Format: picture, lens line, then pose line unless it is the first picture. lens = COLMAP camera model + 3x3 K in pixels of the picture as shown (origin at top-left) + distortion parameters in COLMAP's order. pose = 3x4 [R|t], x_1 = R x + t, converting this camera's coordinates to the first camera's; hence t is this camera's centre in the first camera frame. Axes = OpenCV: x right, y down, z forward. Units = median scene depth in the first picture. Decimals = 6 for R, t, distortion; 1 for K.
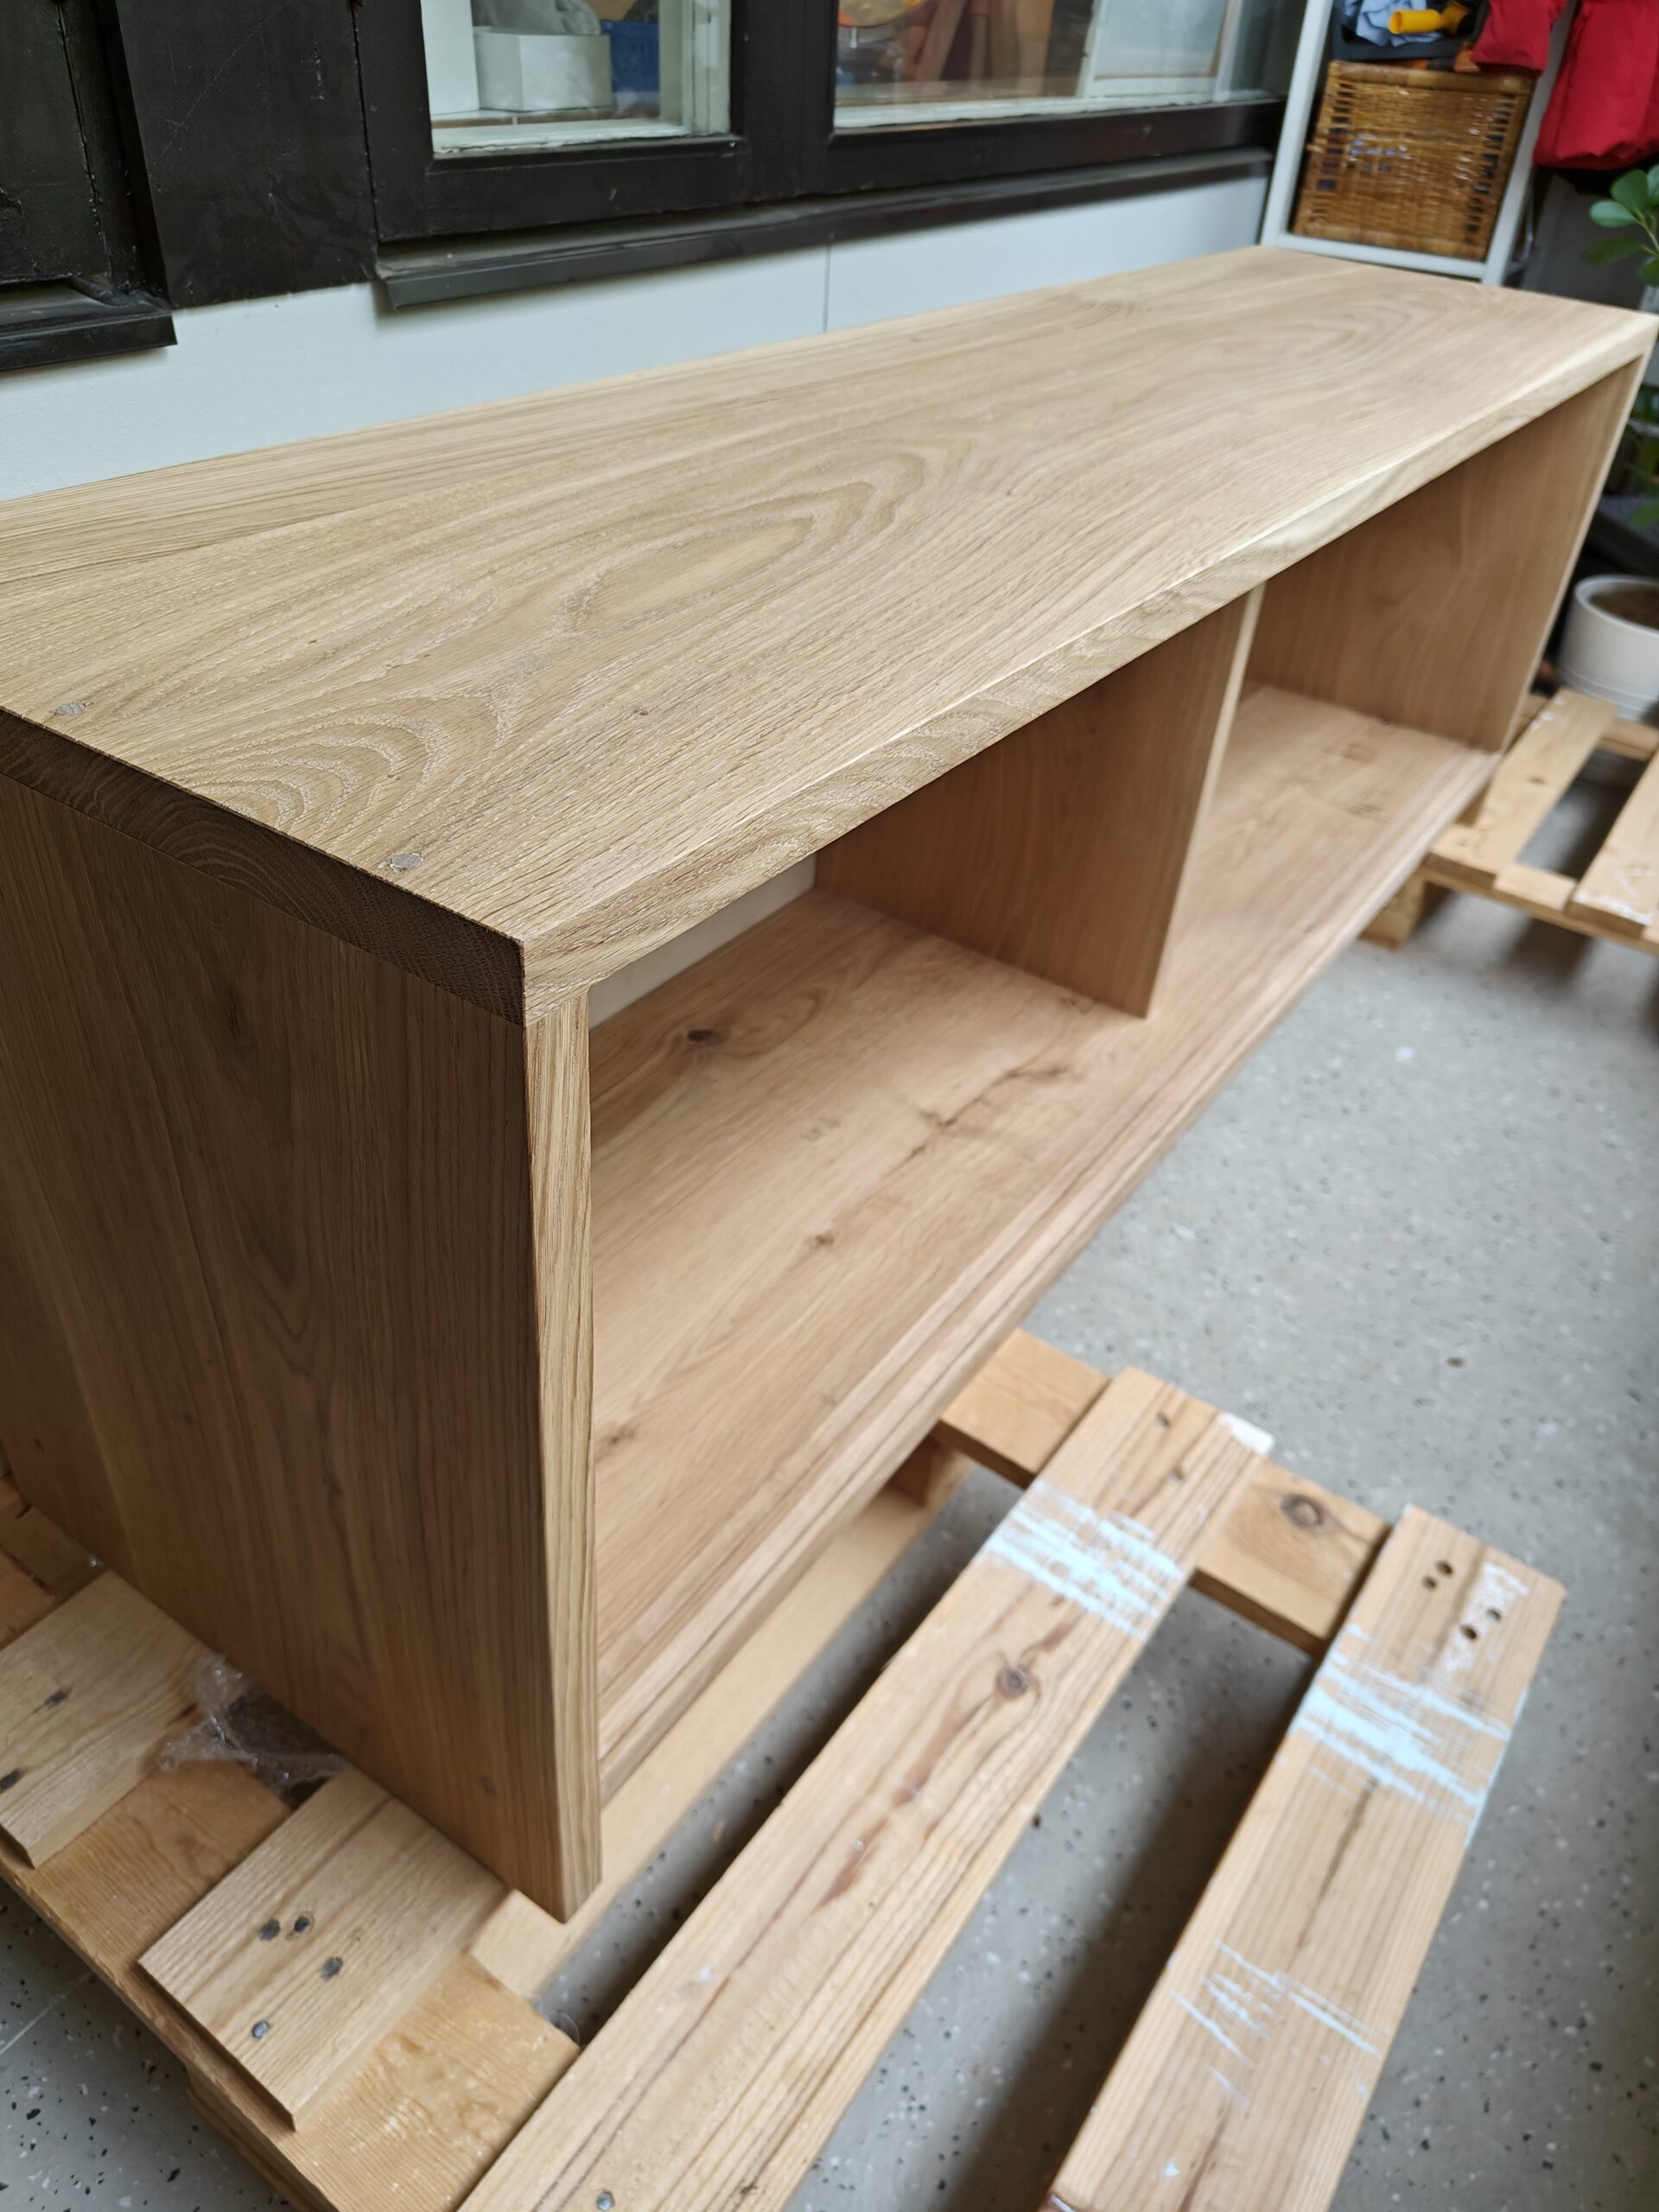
lens RADIAL K [[1609.0, 0, 829.5], [0, 1609.0, 1106.0], [0, 0, 1]] dist [-0.010997, 0.024405]
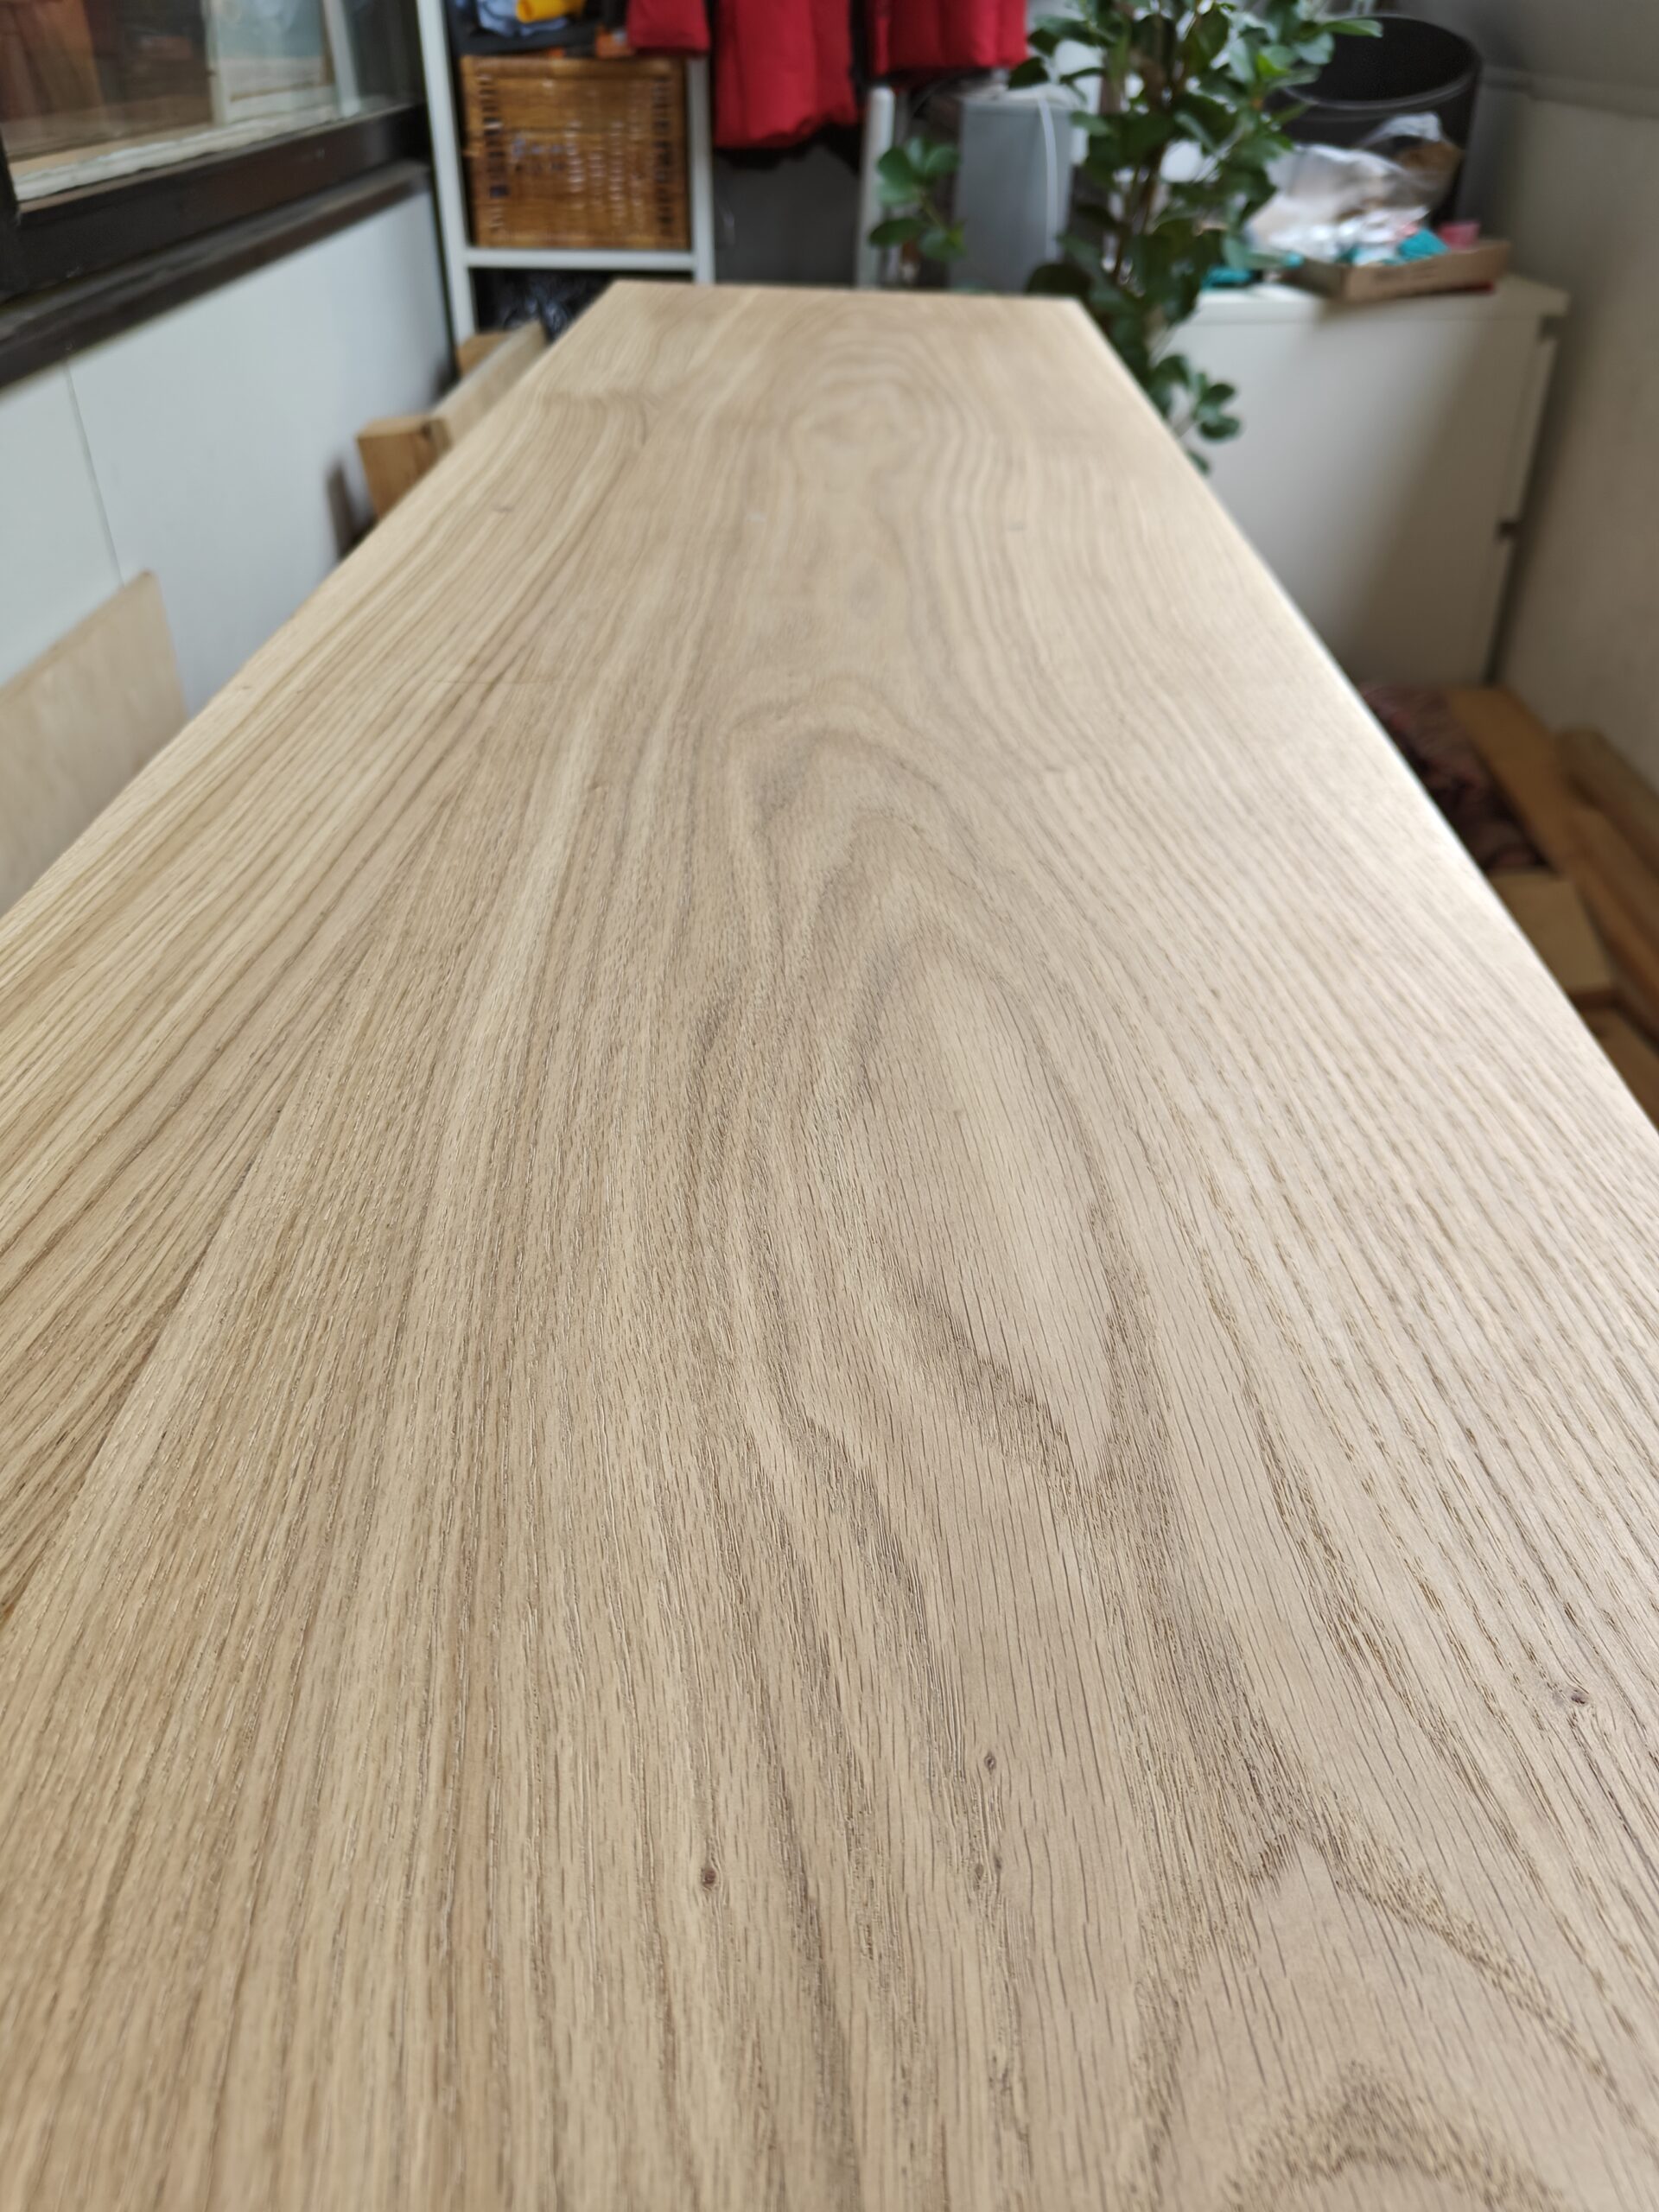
lens RADIAL K [[1609.0, 0, 829.5], [0, 1609.0, 1106.0], [0, 0, 1]] dist [-0.010997, 0.024405]
pose [[0.846961, -0.347620, 0.402265, -0.089918], [0.345623, 0.934937, 0.080230, -0.111473], [-0.403982, 0.071081, 0.912001, 0.151018]]
